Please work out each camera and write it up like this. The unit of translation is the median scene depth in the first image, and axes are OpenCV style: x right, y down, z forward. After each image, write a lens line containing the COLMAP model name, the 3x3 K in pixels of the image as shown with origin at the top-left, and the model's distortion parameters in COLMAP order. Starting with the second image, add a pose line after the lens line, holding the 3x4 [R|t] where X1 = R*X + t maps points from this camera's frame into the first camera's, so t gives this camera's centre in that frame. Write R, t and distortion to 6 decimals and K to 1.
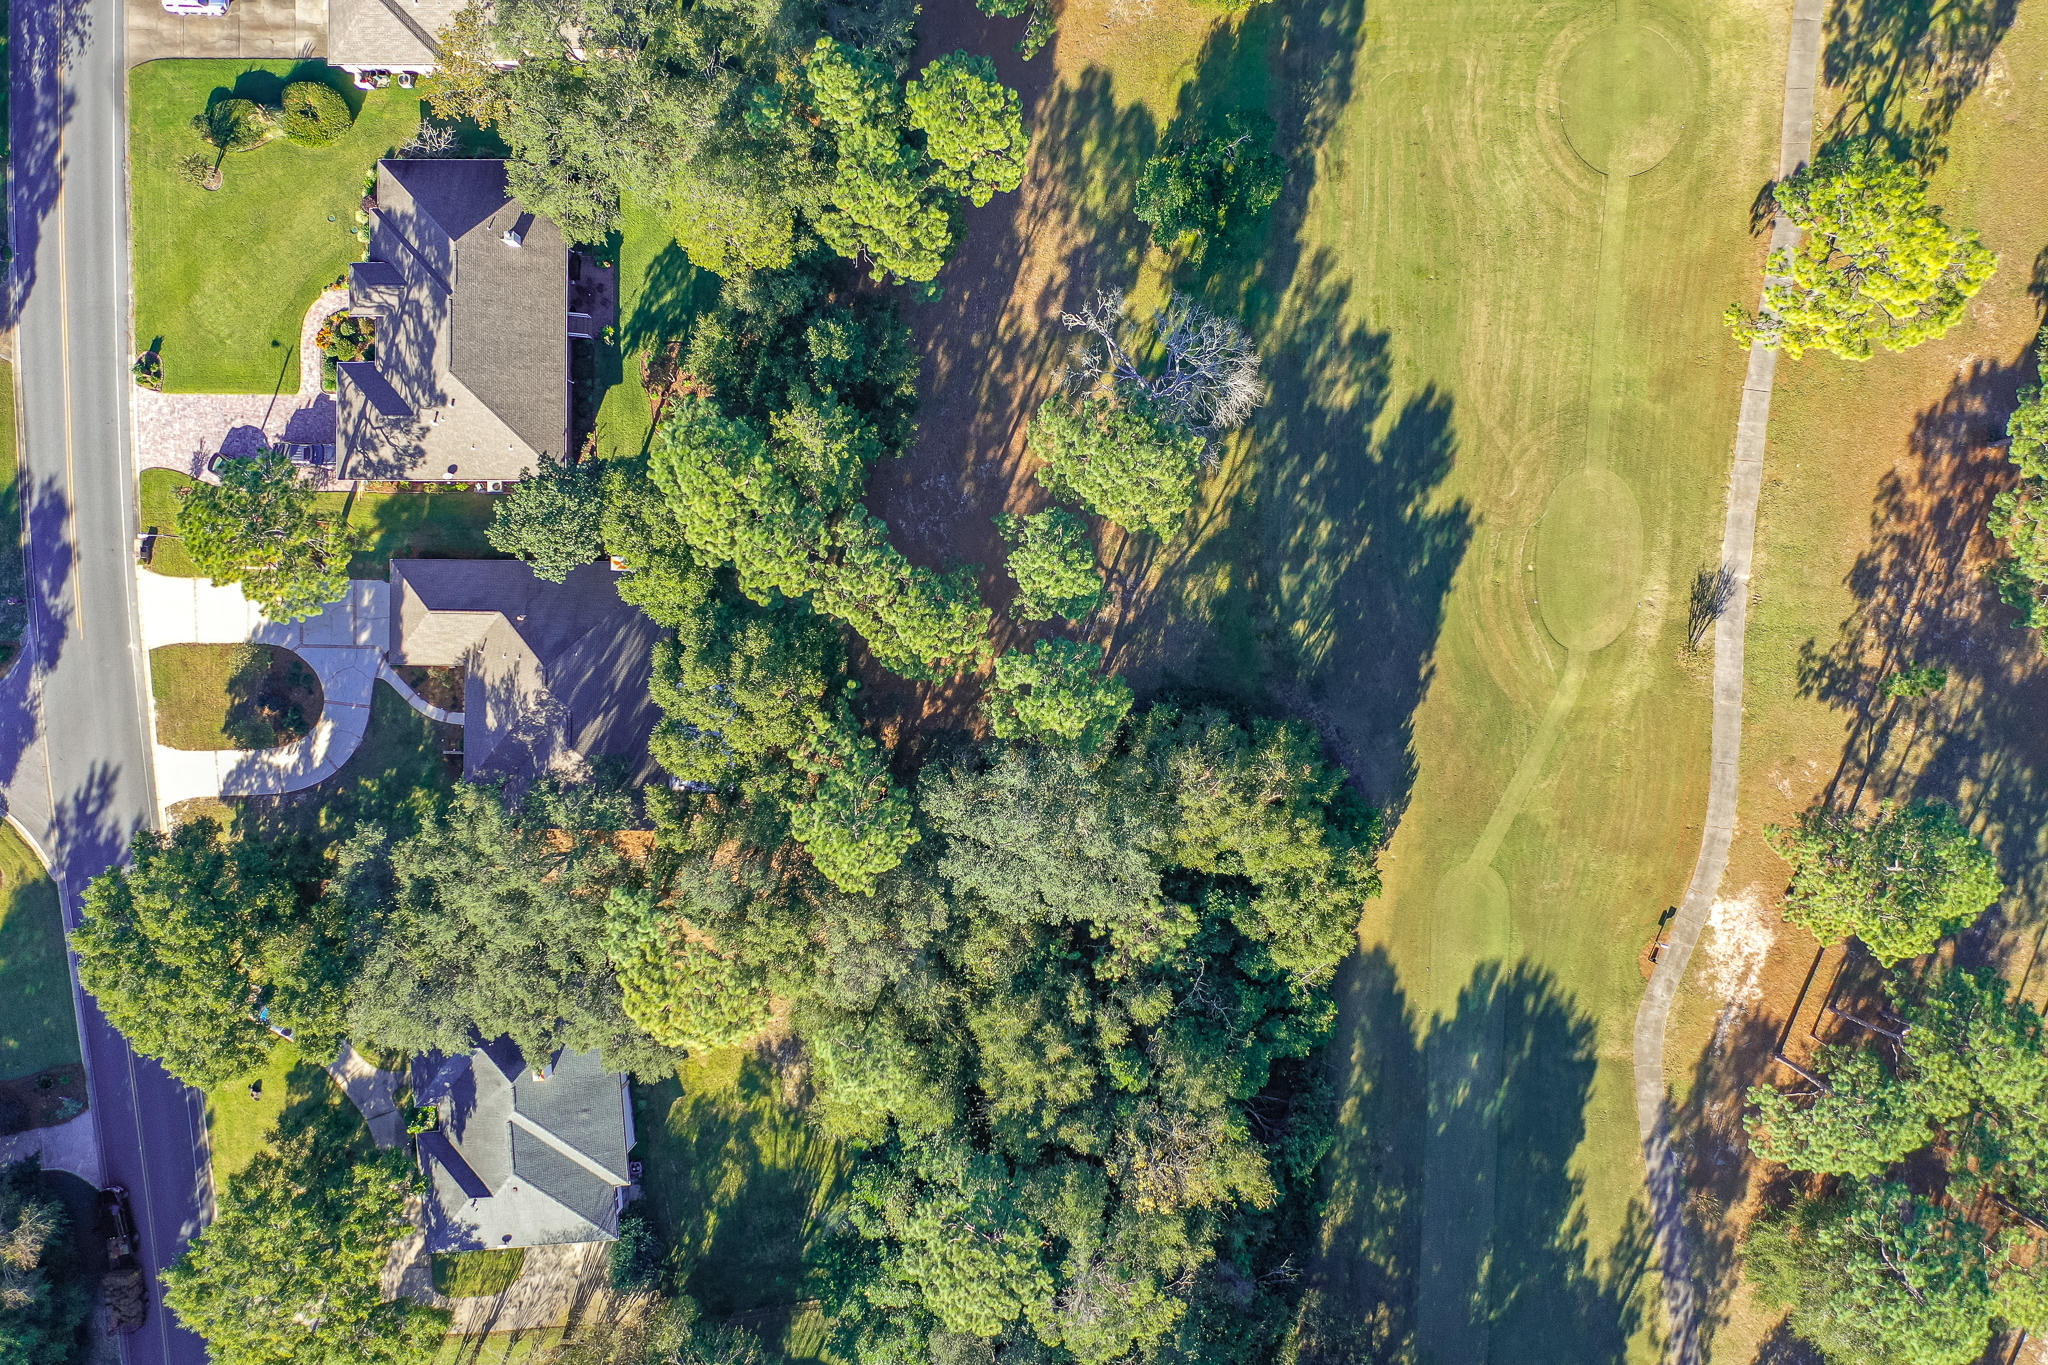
lens RADIAL K [[1578.8, 0, 1024.0], [0, 1578.8, 682.5], [0, 0, 1]] dist [-0.012546, 0.053059]
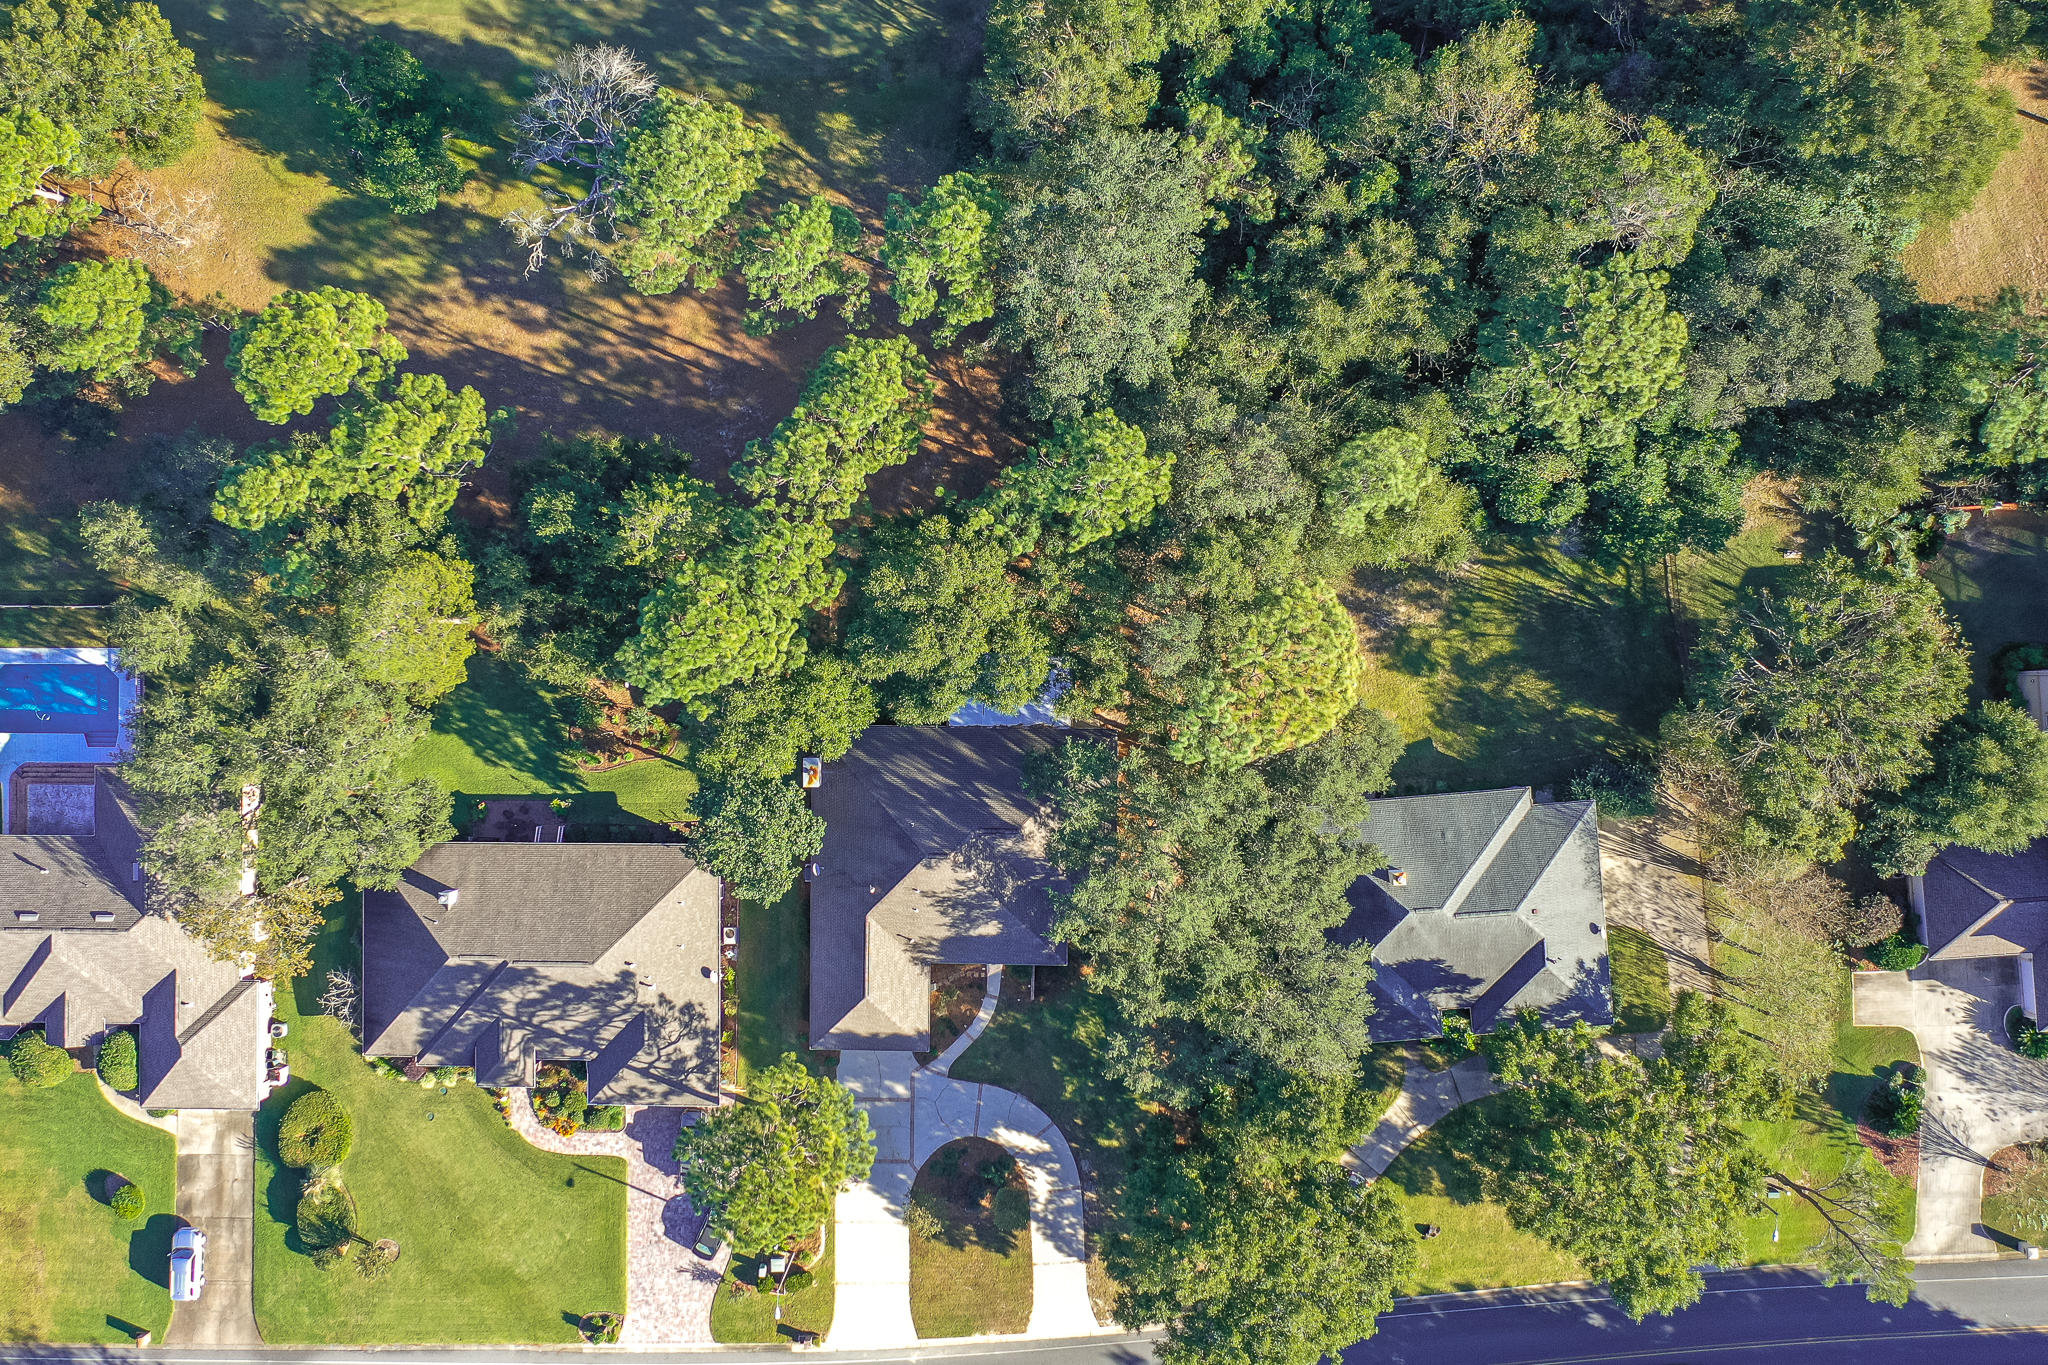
lens RADIAL K [[1796.5, 0, 1005.2], [0, 1796.5, 680.1], [0, 0, 1]] dist [-0.009879, 0.057167]
pose [[-0.002382, -0.999687, 0.024904, -0.219708], [0.998989, -0.003497, -0.044829, 0.075975], [0.044902, 0.024772, 0.998684, -0.001083]]
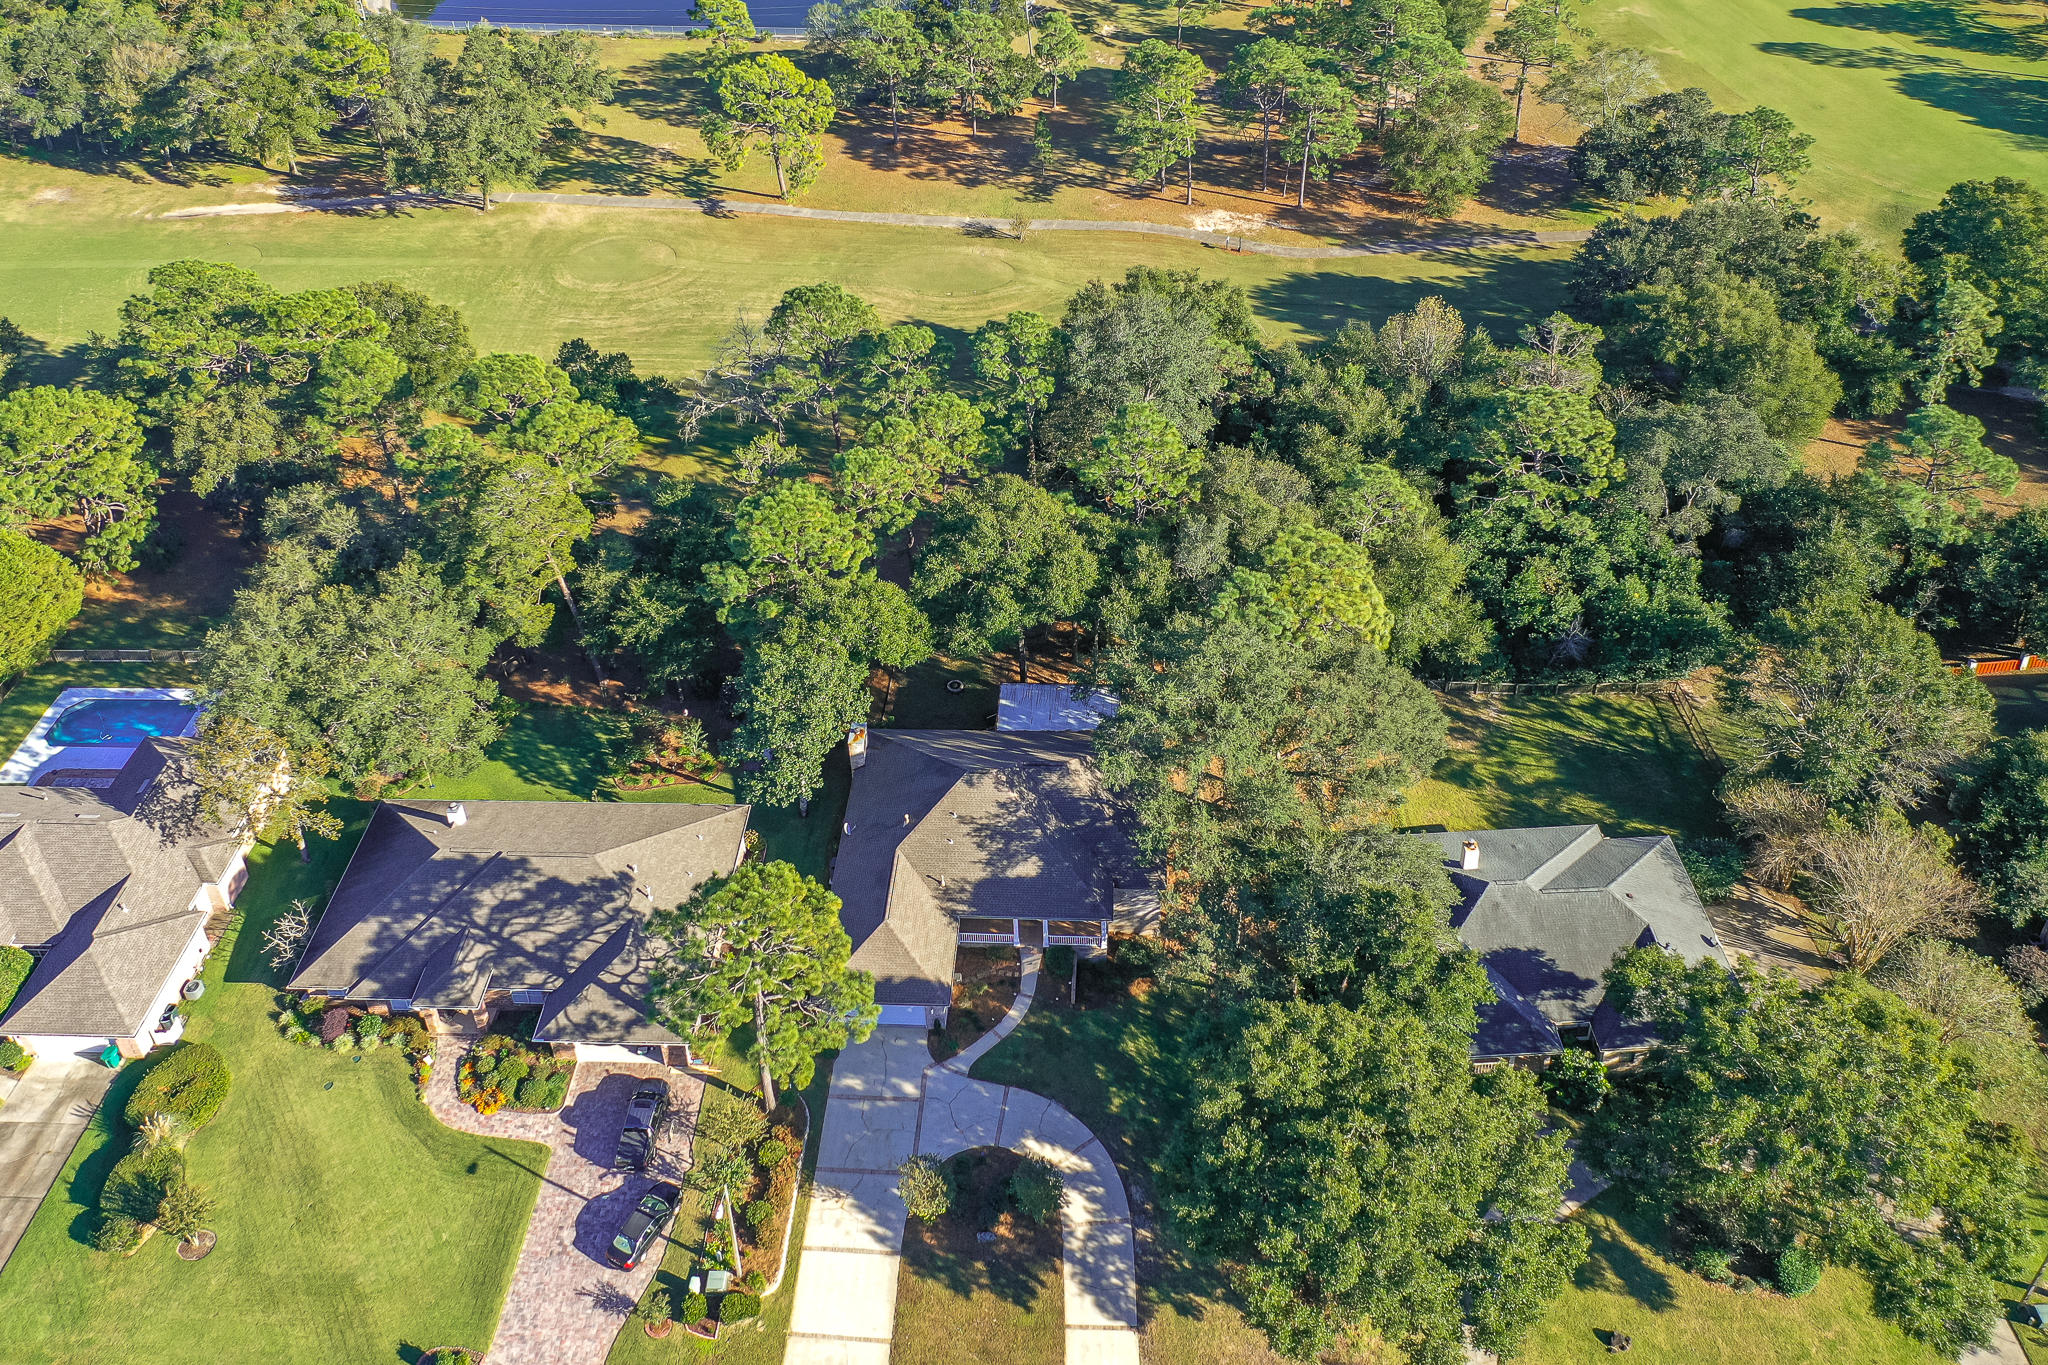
lens RADIAL K [[1700.6, 0, 1026.8], [0, 1700.6, 315.5], [0, 0, 1]] dist [-0.004316, 0.017658]
pose [[0.043439, -0.483200, 0.874432, -0.938472], [0.998471, -0.008957, -0.054551, 0.070792], [0.034191, 0.875464, 0.482072, 0.330073]]
